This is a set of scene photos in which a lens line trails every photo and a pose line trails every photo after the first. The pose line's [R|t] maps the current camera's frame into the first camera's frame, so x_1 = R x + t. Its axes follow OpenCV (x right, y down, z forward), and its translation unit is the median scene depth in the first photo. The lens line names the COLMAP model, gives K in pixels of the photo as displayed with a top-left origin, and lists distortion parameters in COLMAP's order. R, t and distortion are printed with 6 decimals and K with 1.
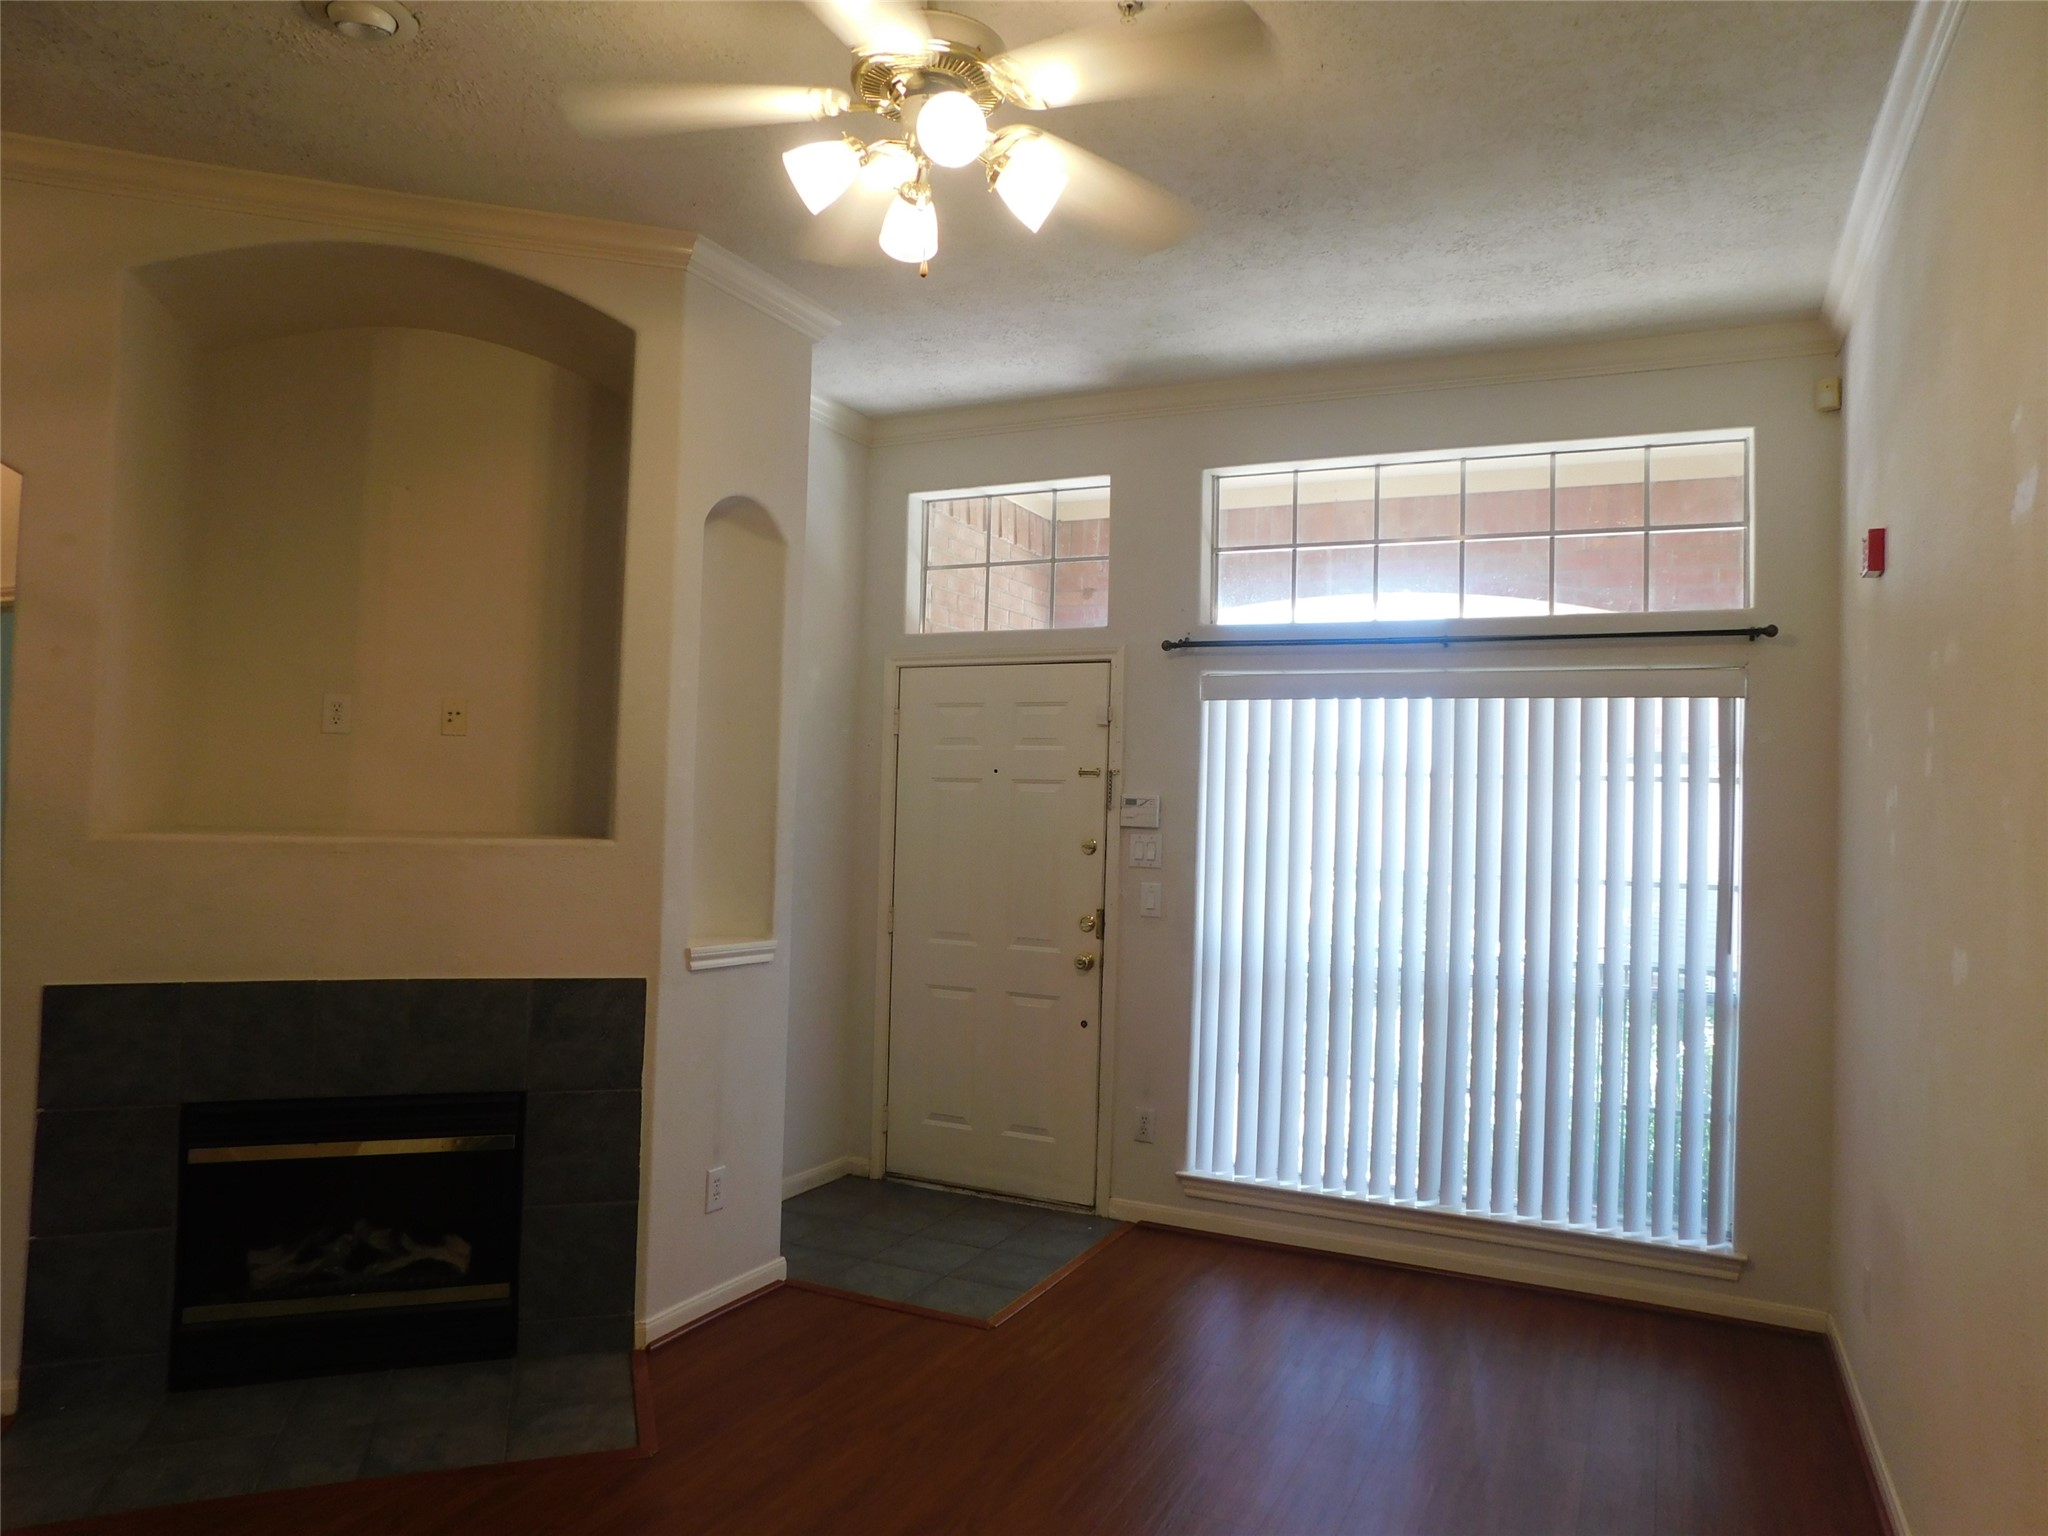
lens RADIAL K [[1364.6, 0, 1027.4], [0, 1364.6, 762.0], [0, 0, 1]] dist [-0.068316, 0.057617]
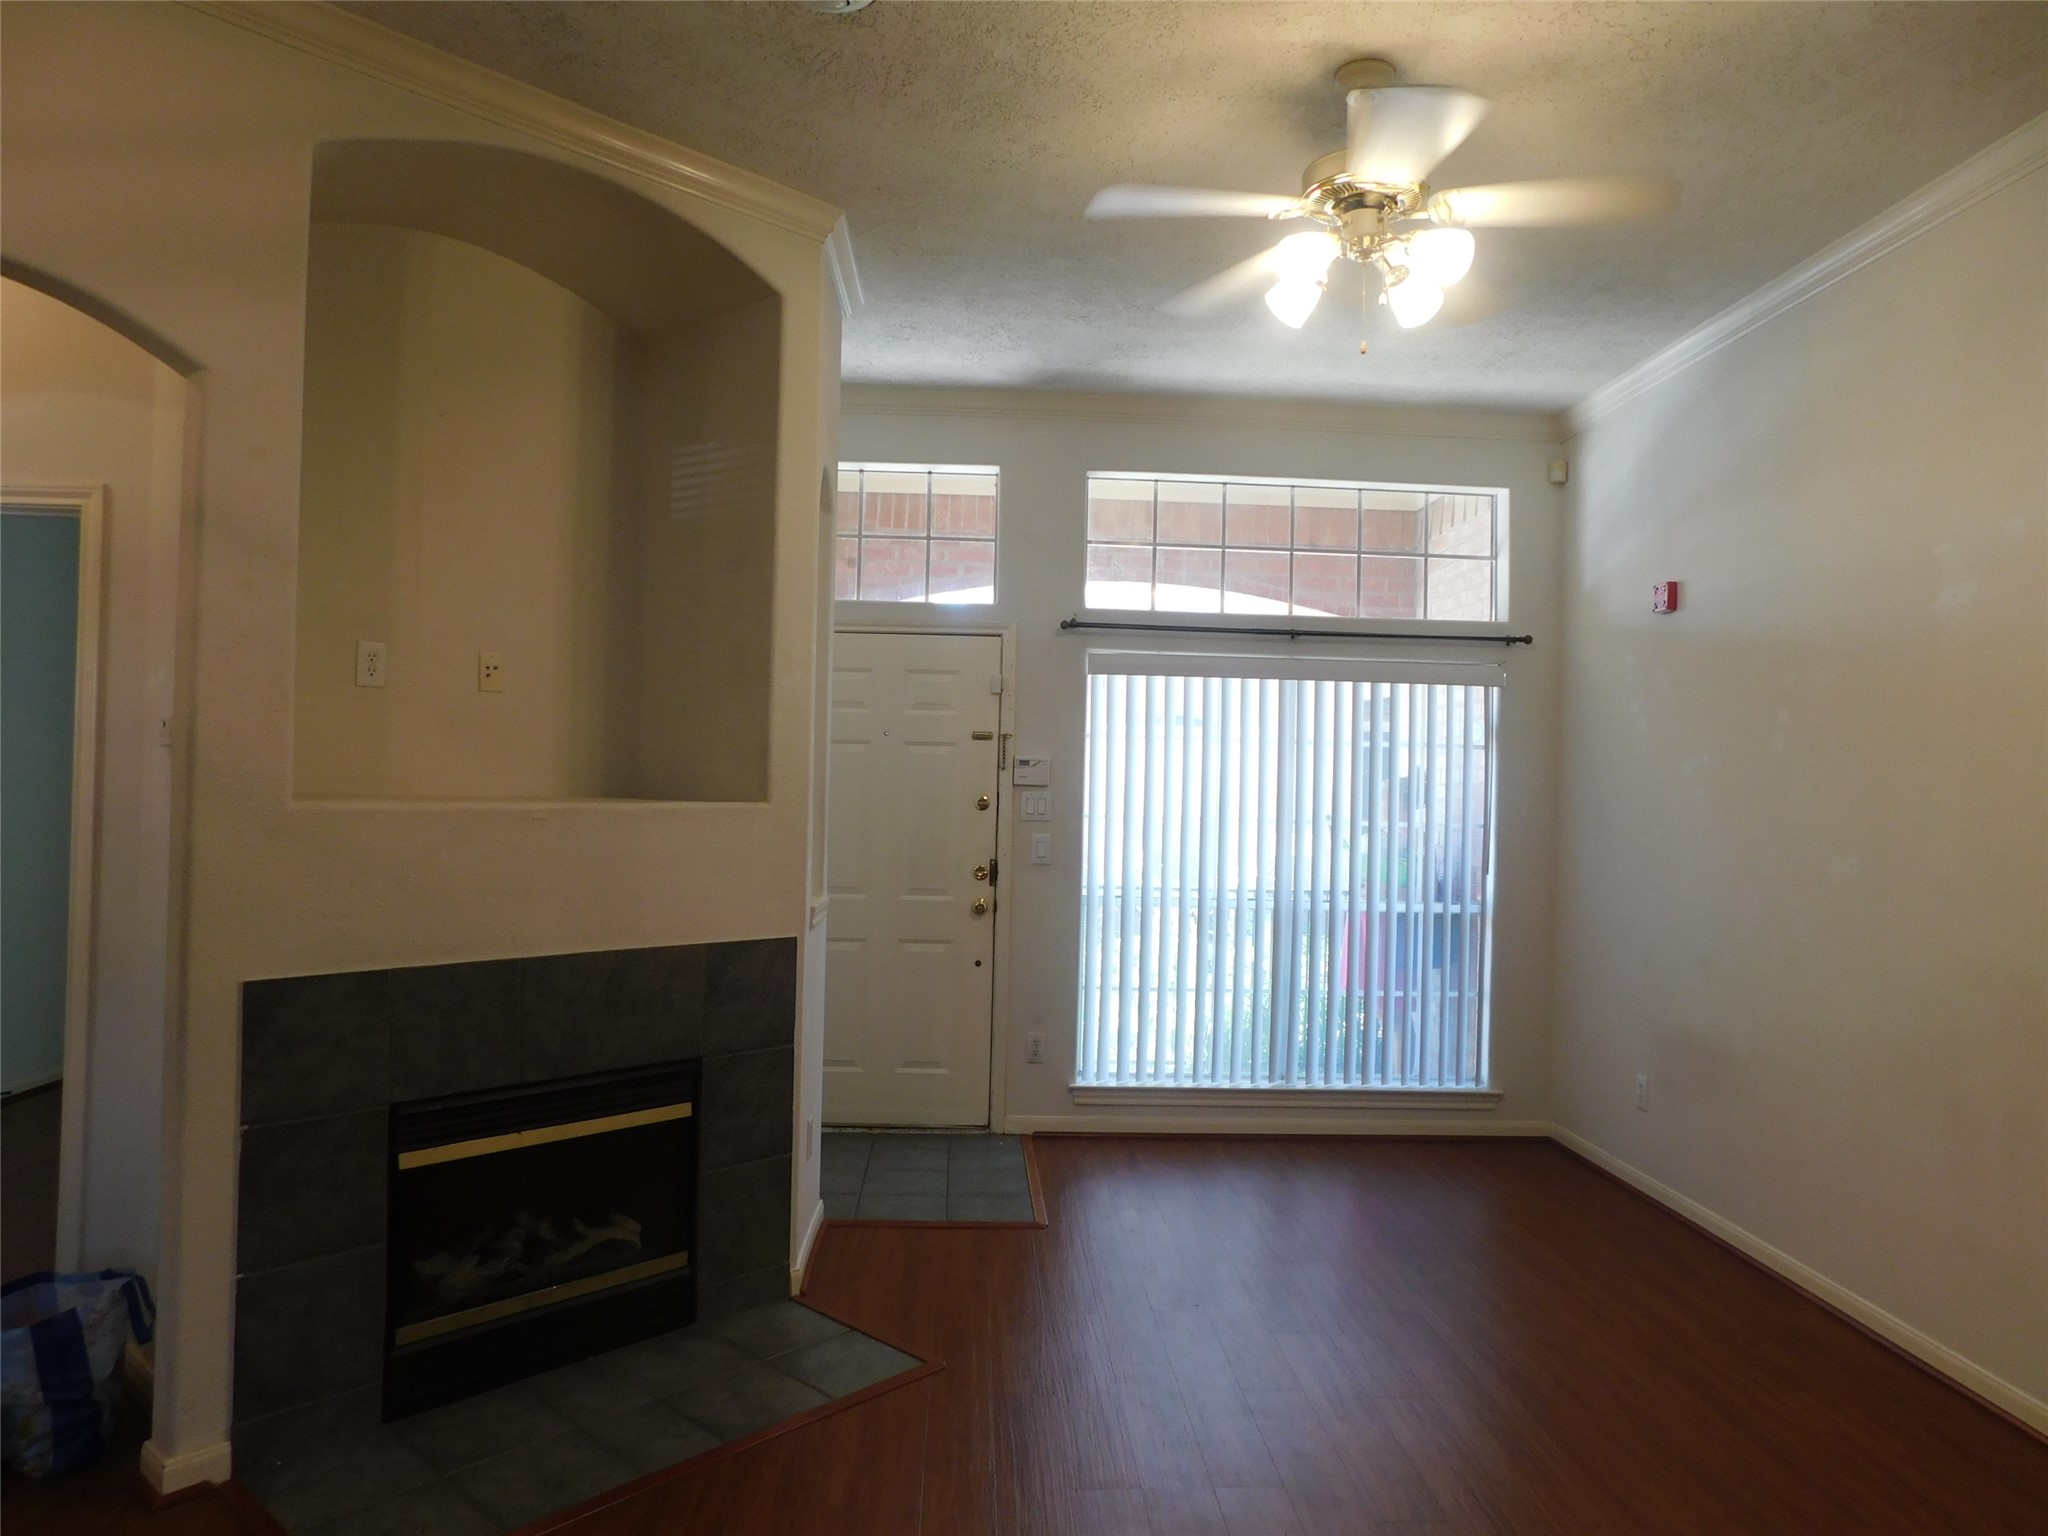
lens RADIAL K [[1364.6, 0, 1020.2], [0, 1364.6, 760.1], [0, 0, 1]] dist [-0.068316, 0.057617]
pose [[0.880493, 0.000190, 0.474058, -0.543250], [-0.014703, 0.999530, 0.026907, -0.003227], [-0.473830, -0.030661, 0.880082, 0.016759]]
